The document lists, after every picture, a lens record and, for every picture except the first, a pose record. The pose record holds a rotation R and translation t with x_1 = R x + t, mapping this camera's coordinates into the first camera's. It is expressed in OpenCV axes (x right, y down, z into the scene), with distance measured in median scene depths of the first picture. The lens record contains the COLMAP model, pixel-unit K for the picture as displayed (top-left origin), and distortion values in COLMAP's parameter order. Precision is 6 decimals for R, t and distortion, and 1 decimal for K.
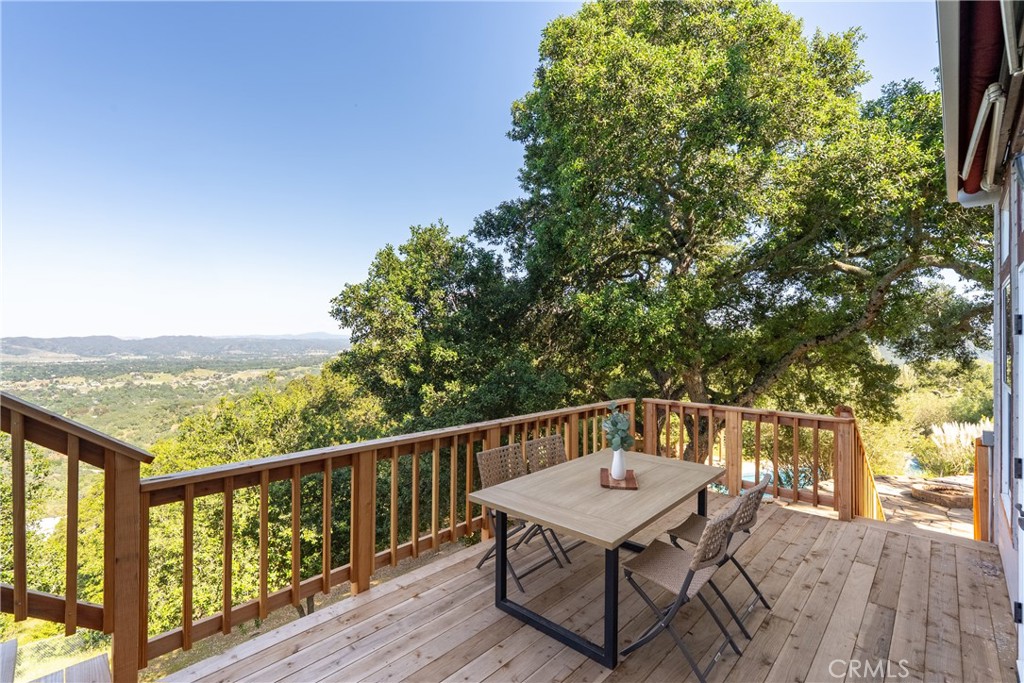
lens RADIAL K [[463.3, 0, 515.8], [0, 463.3, 339.8], [0, 0, 1]] dist [-0.000475, -0.000143]
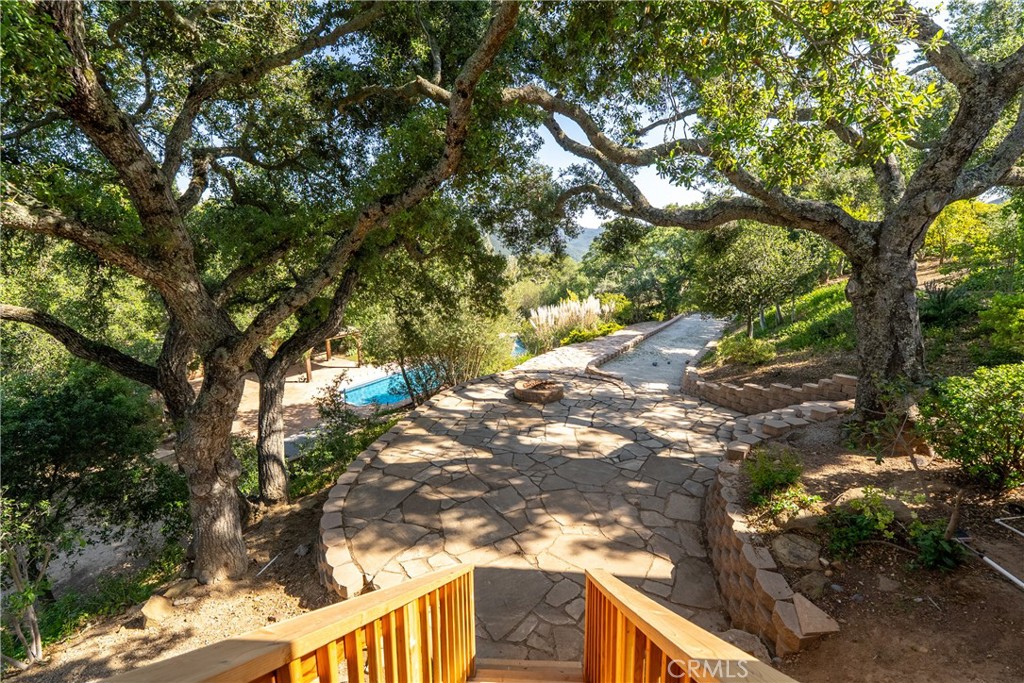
lens RADIAL K [[463.3, 0, 510.0], [0, 463.3, 335.5], [0, 0, 1]] dist [-0.000475, -0.000143]
pose [[0.772679, -0.122940, 0.622778, 0.229877], [-0.007688, 0.979183, 0.202835, 0.022811], [-0.634750, -0.161514, 0.755649, 0.261083]]
